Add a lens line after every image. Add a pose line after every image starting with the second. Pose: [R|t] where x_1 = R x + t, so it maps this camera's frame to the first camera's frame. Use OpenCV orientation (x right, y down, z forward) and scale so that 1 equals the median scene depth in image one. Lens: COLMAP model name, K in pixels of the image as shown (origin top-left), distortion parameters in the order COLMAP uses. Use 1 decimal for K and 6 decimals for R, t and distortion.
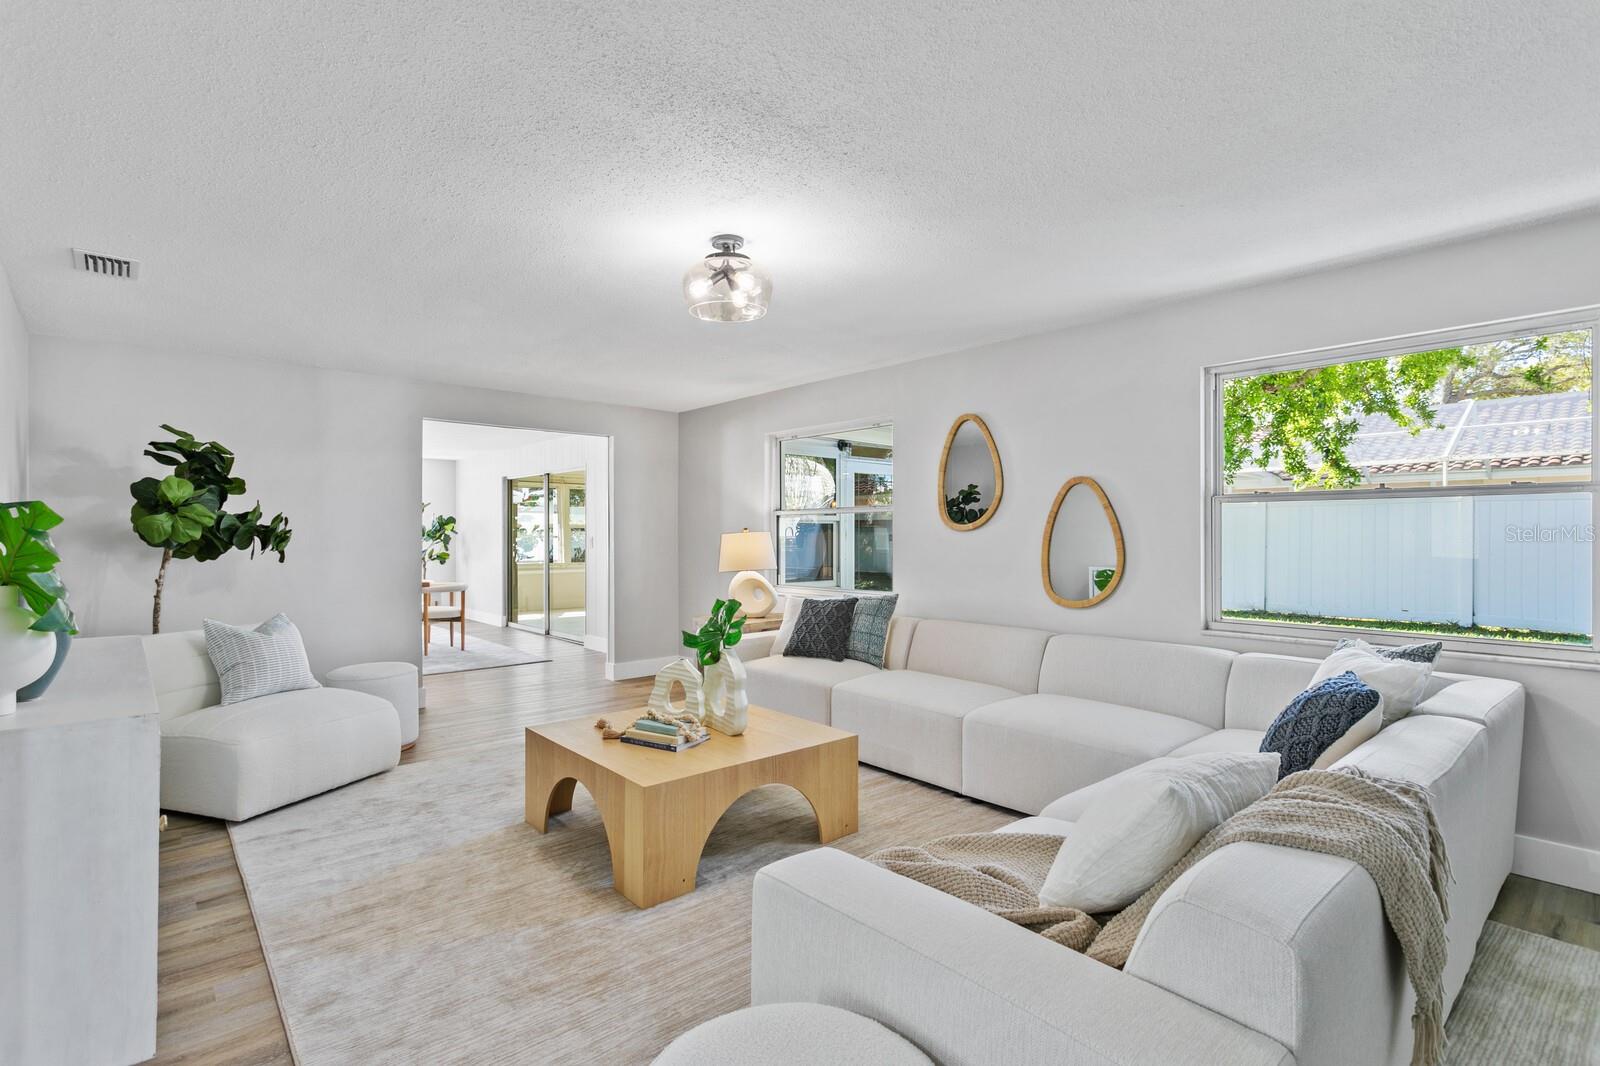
lens RADIAL K [[755.2, 0, 794.2], [0, 755.2, 528.1], [0, 0, 1]] dist [-0.001440, 0.000415]
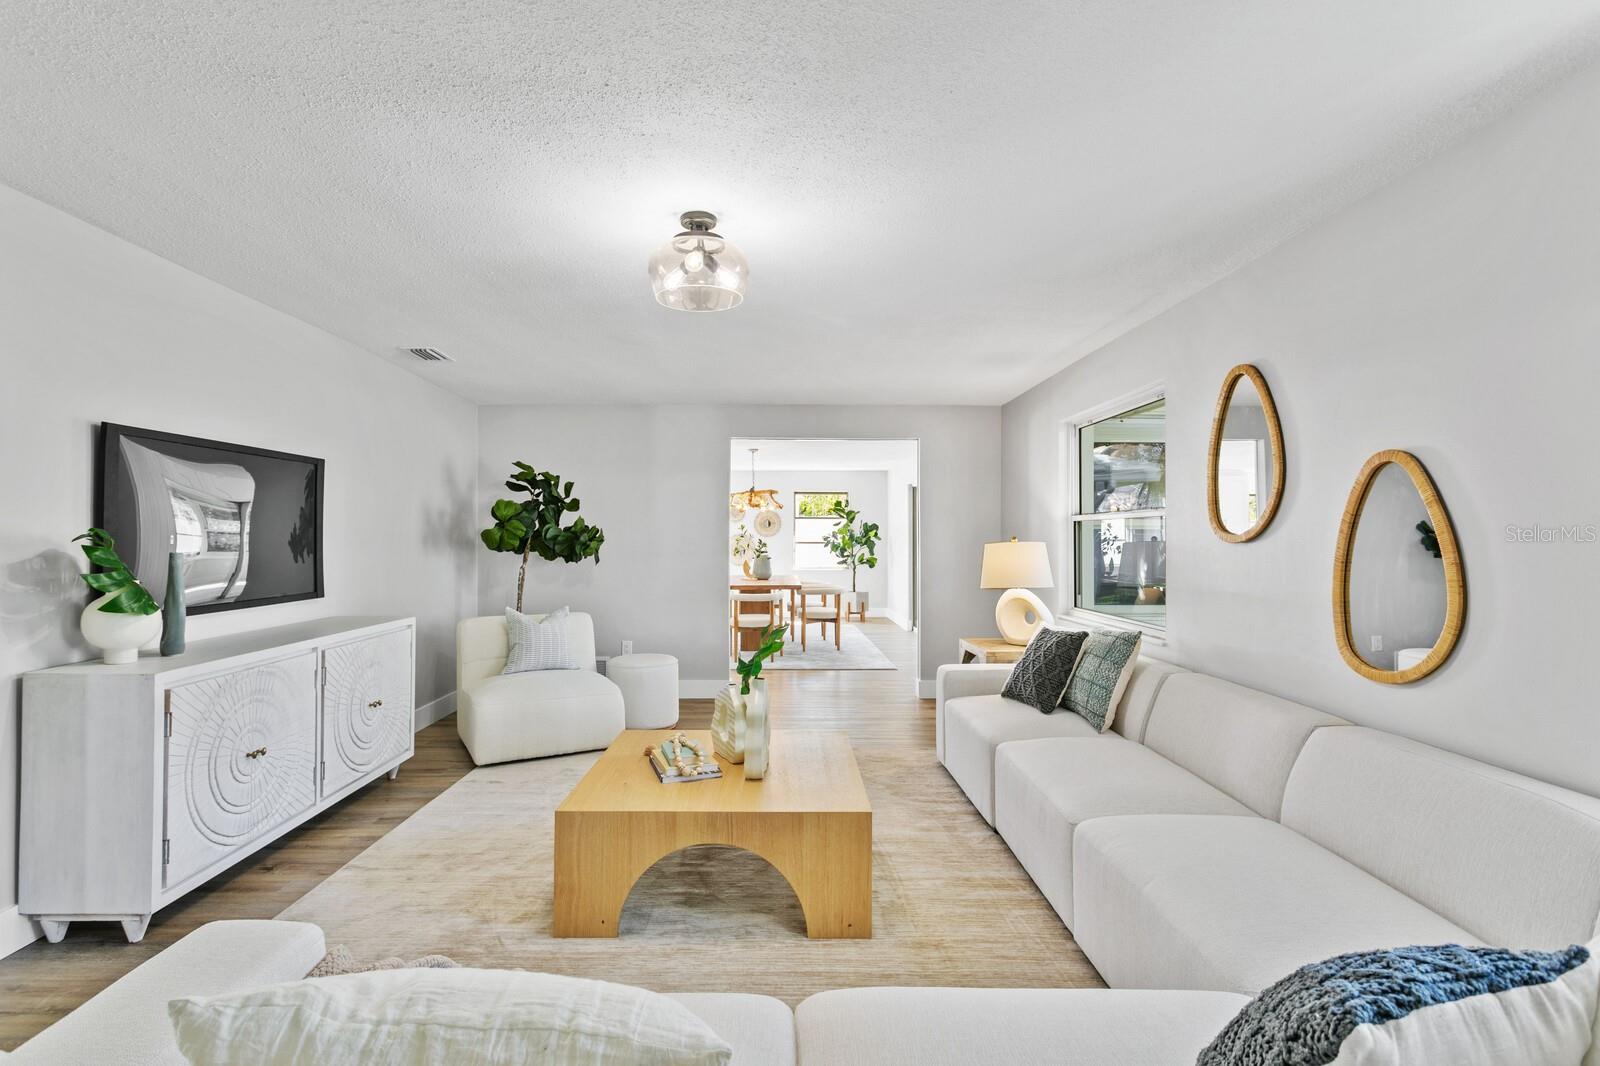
lens RADIAL K [[755.2, 0, 789.3], [0, 755.2, 535.9], [0, 0, 1]] dist [-0.001440, 0.000415]
pose [[0.760478, 0.001060, -0.649363, 0.378568], [0.002559, 0.999986, 0.004629, -0.008068], [0.649359, -0.005181, 0.760465, 0.264946]]
